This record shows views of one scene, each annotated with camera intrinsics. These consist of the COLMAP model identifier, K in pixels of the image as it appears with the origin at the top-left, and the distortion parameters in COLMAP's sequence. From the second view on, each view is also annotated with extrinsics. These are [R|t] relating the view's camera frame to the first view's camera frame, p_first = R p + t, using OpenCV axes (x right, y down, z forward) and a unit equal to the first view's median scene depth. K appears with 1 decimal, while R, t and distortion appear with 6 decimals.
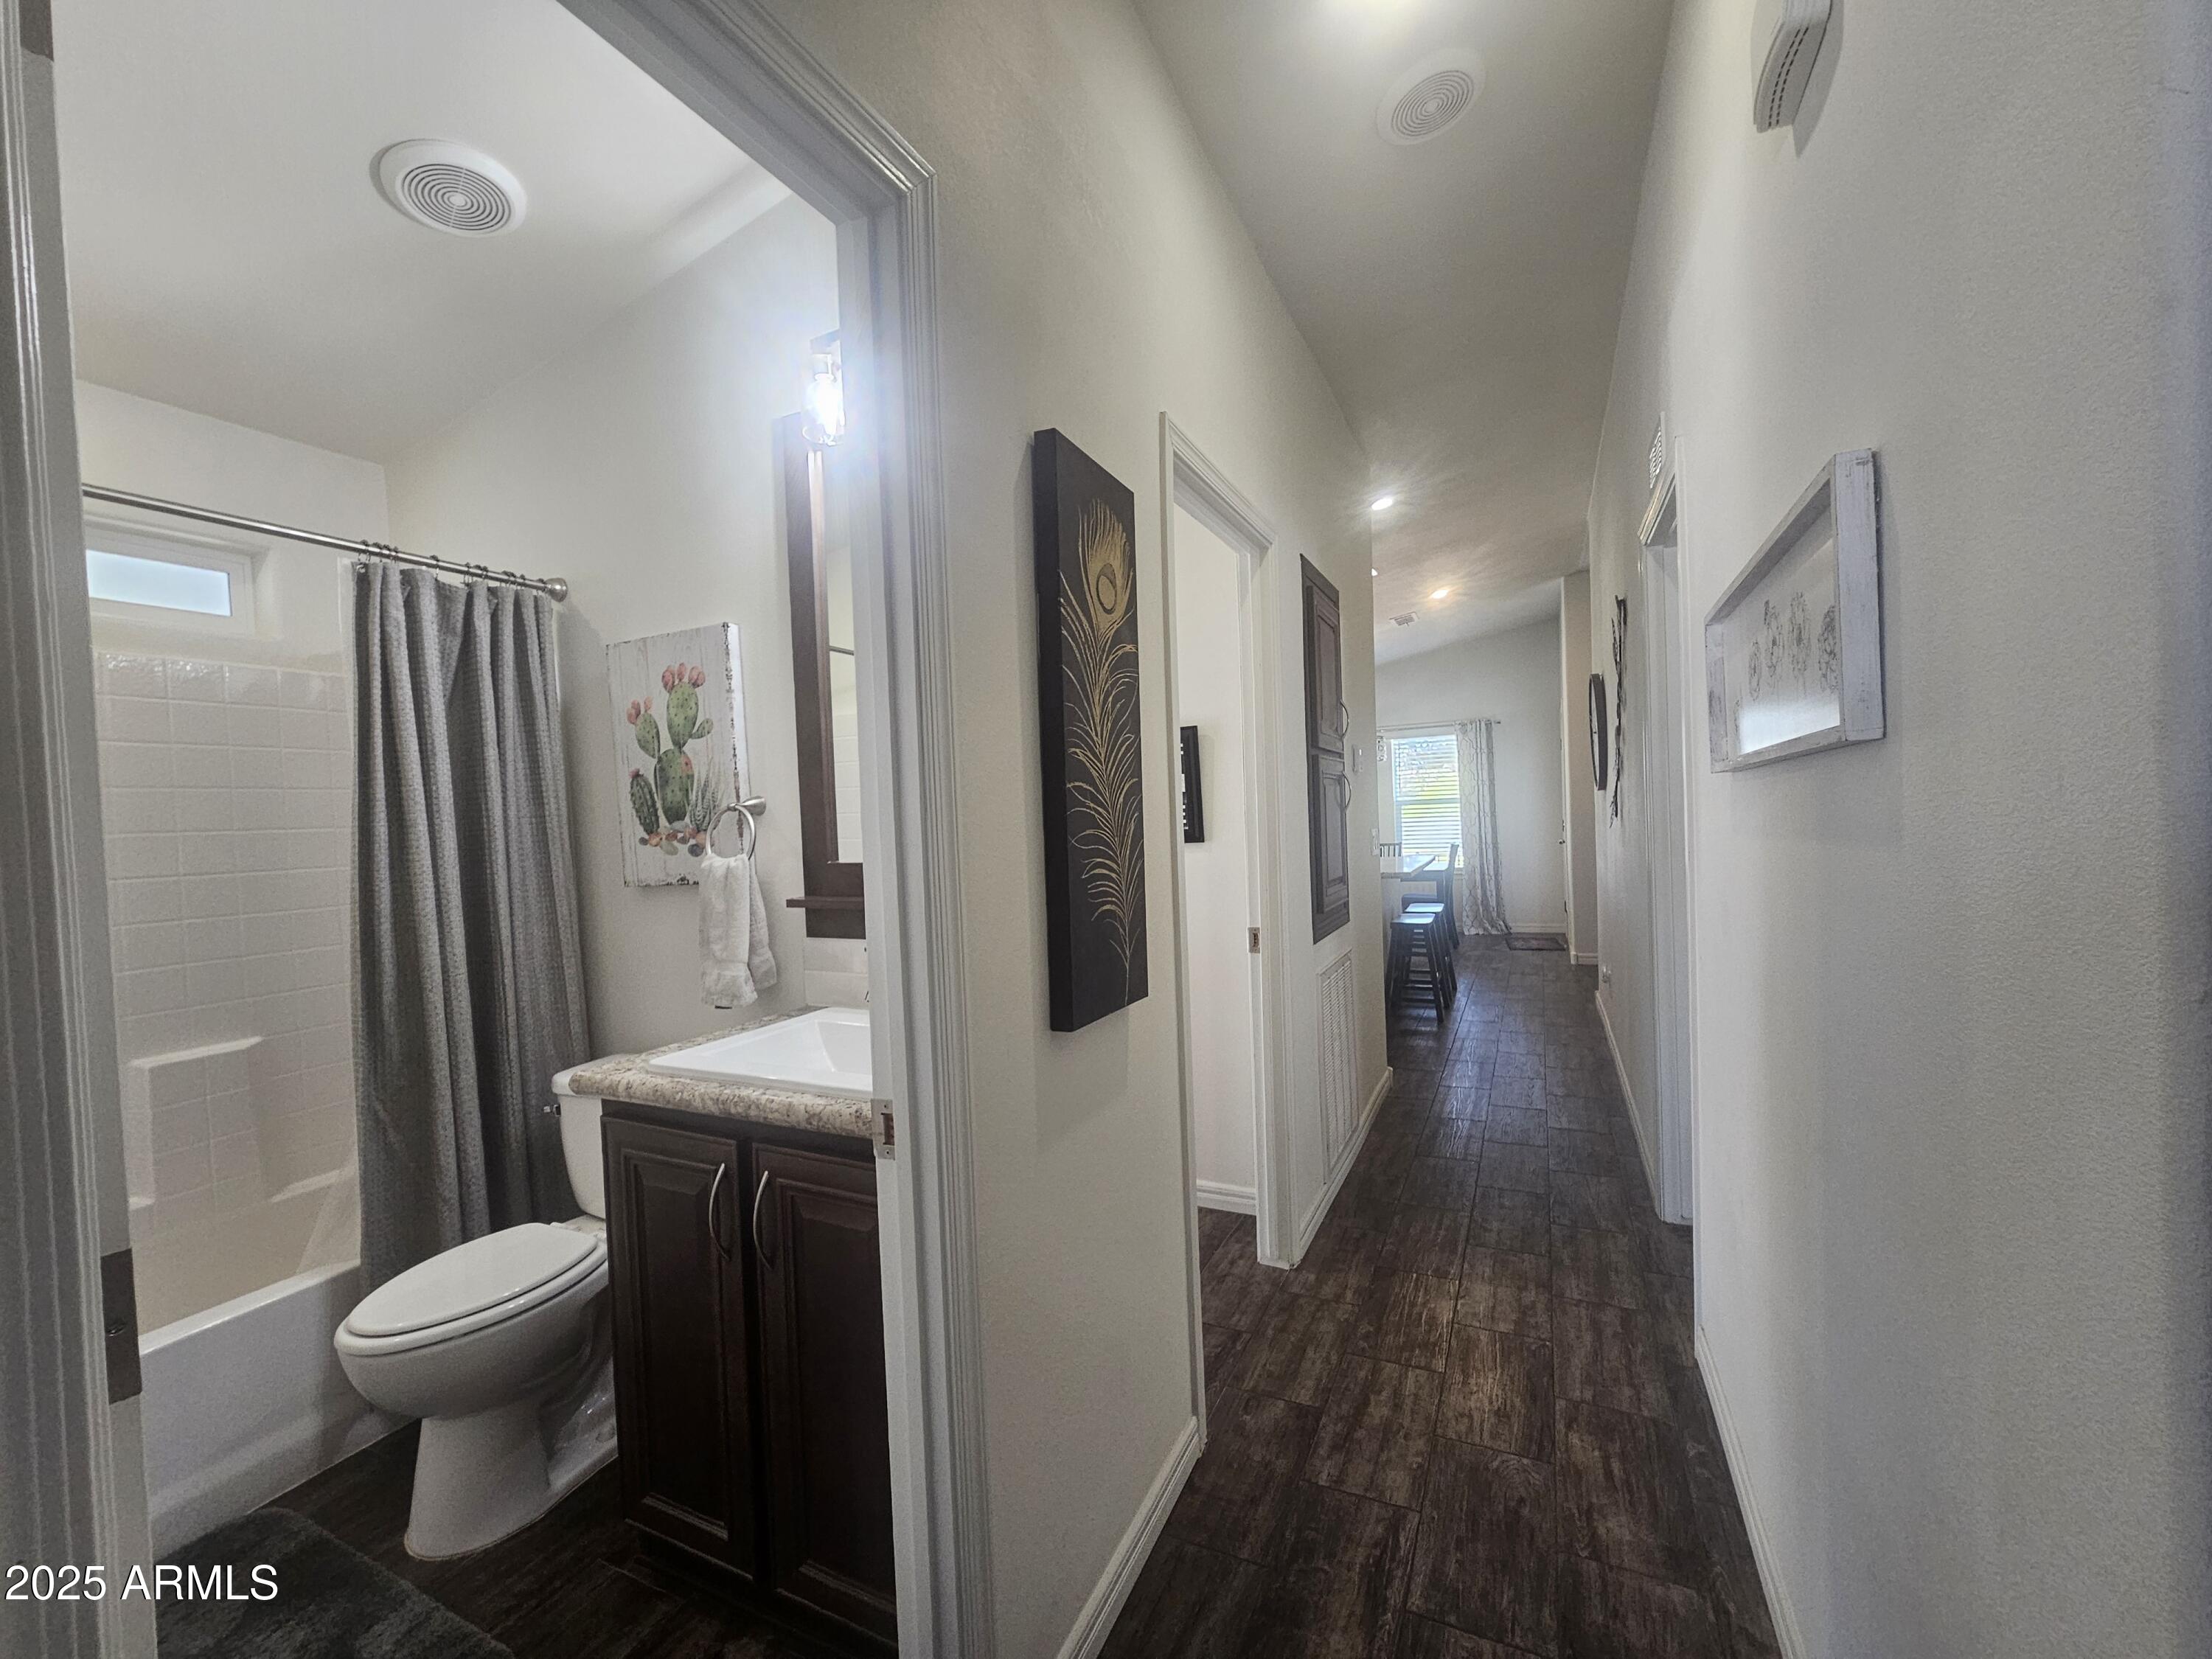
lens RADIAL K [[912.6, 0, 1101.7], [0, 912.6, 842.9], [0, 0, 1]] dist [-0.001043, 0.002295]
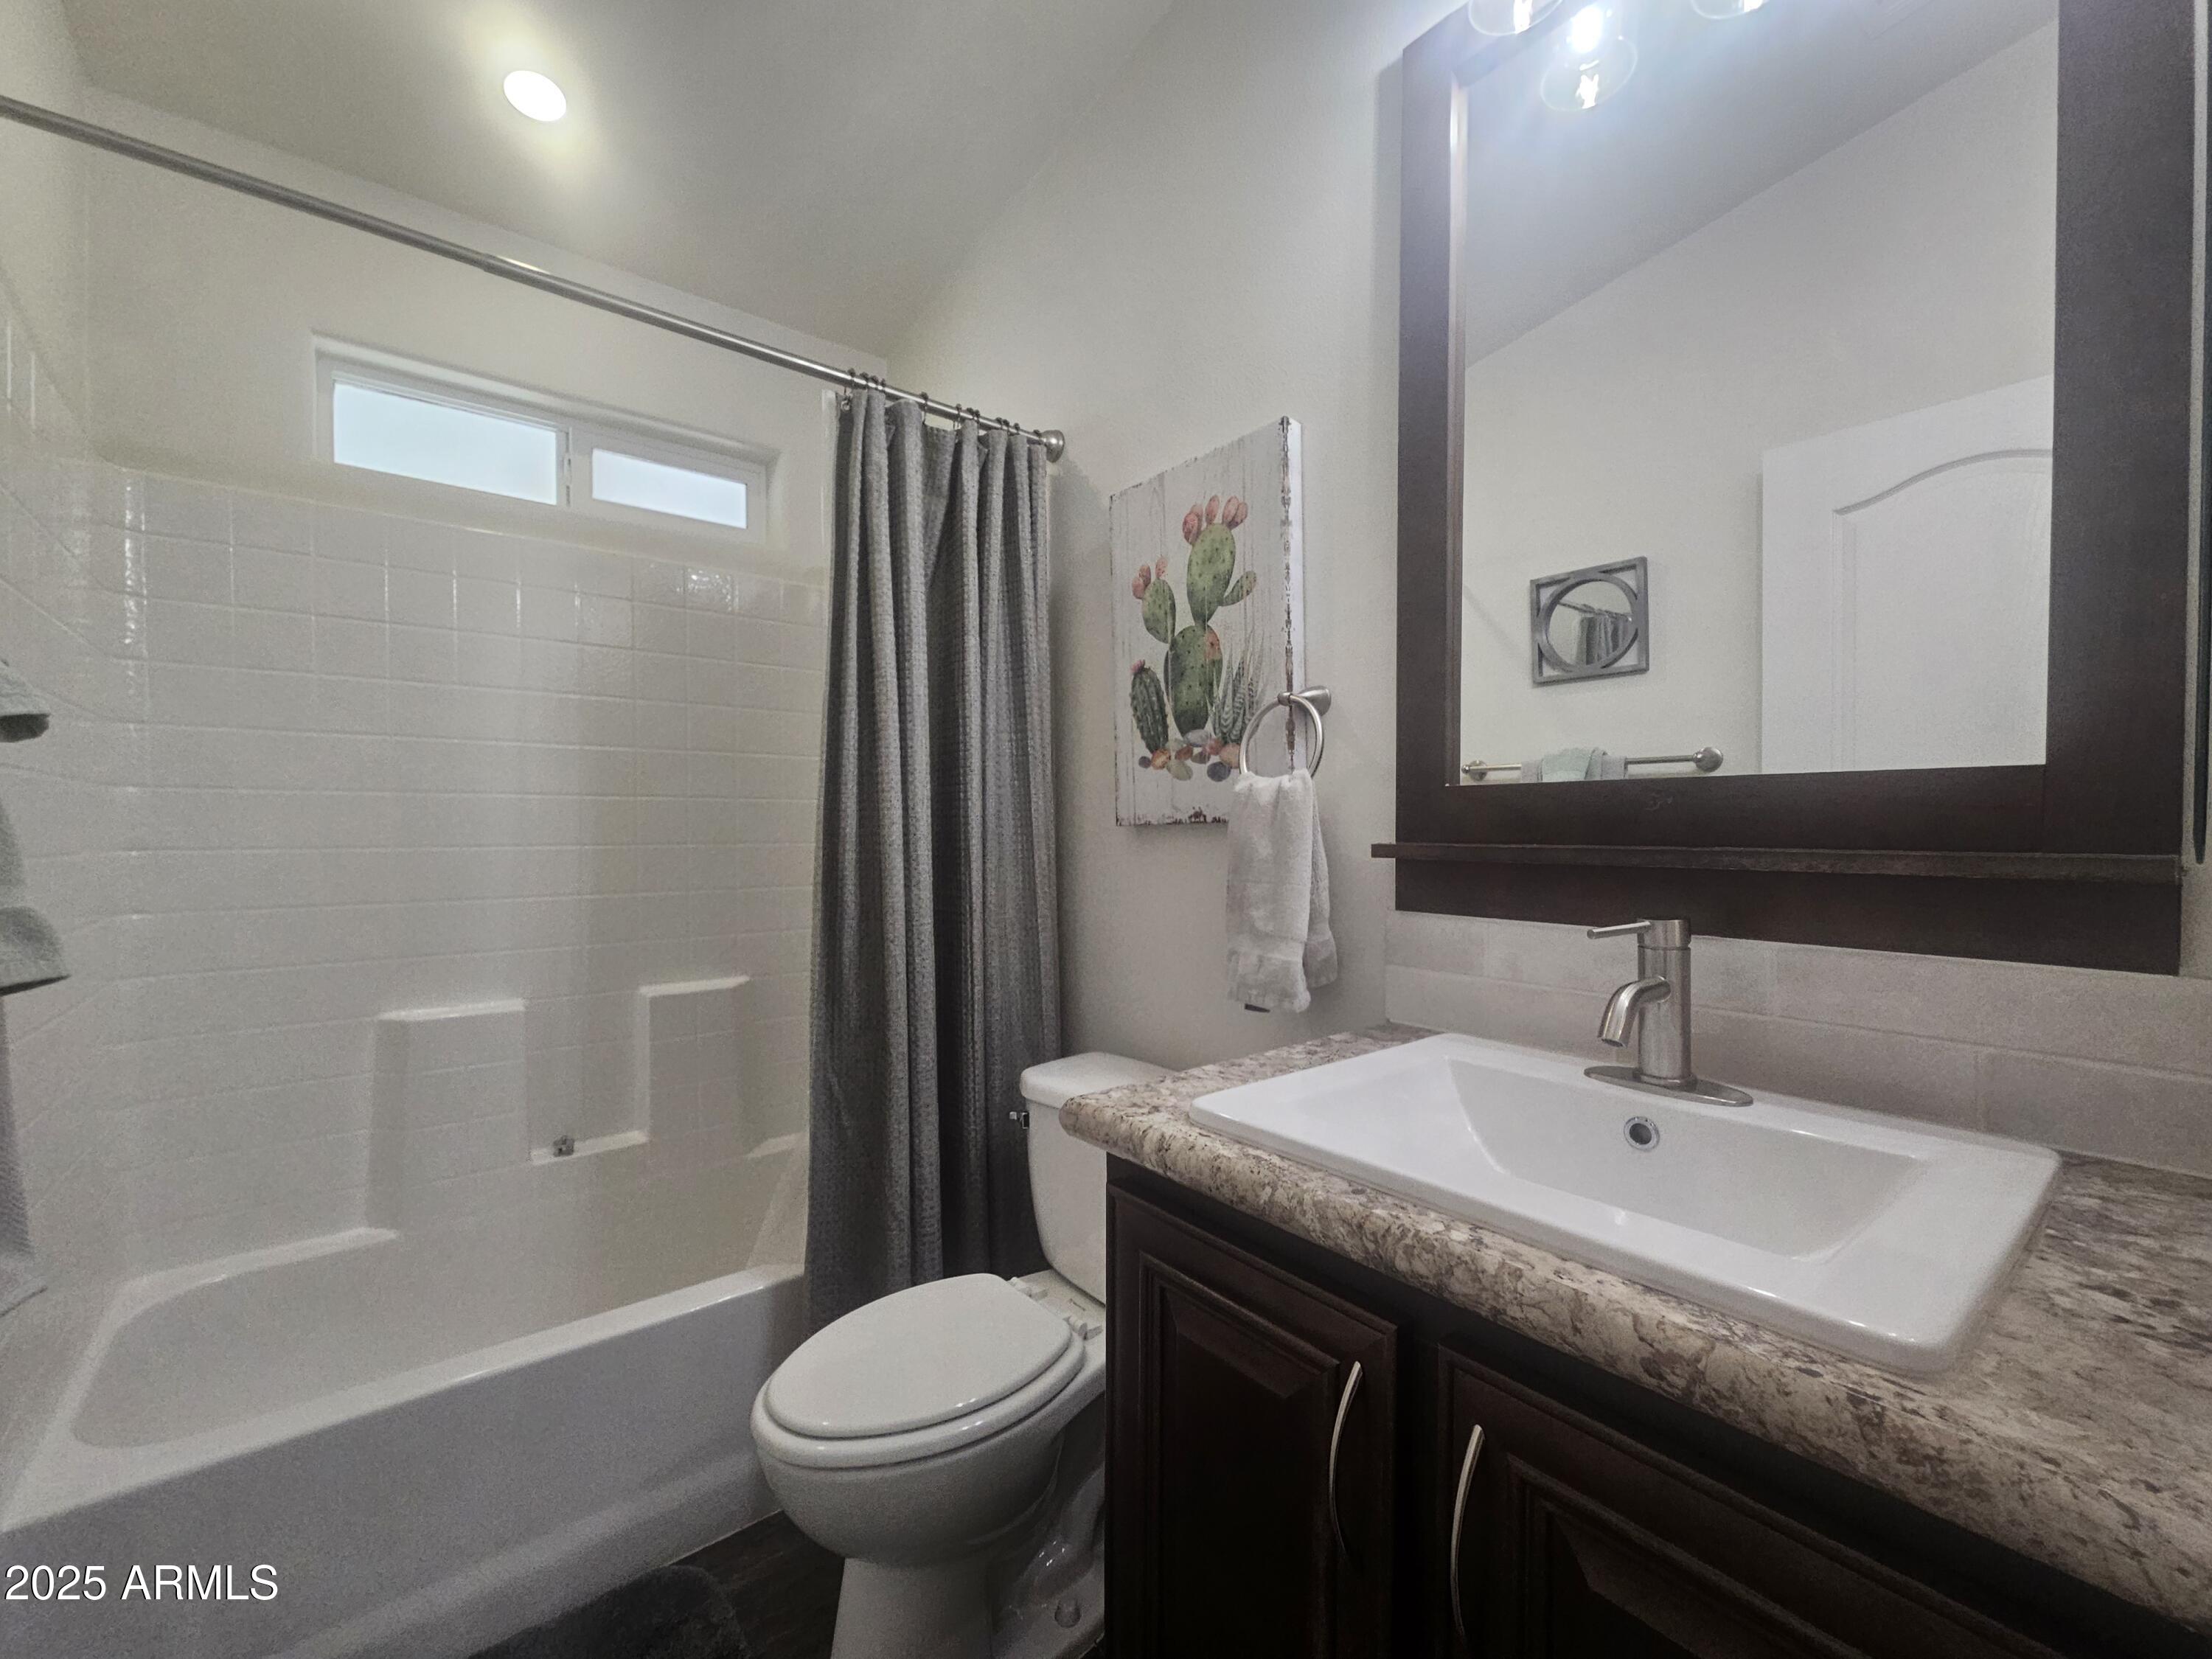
lens RADIAL K [[912.6, 0, 1101.7], [0, 912.6, 842.9], [0, 0, 1]] dist [-0.001043, 0.002295]
pose [[0.902802, 0.044307, -0.427767, -0.232750], [-0.047428, 0.998869, 0.003364, 0.063439], [0.427433, 0.017251, 0.903883, 0.352970]]
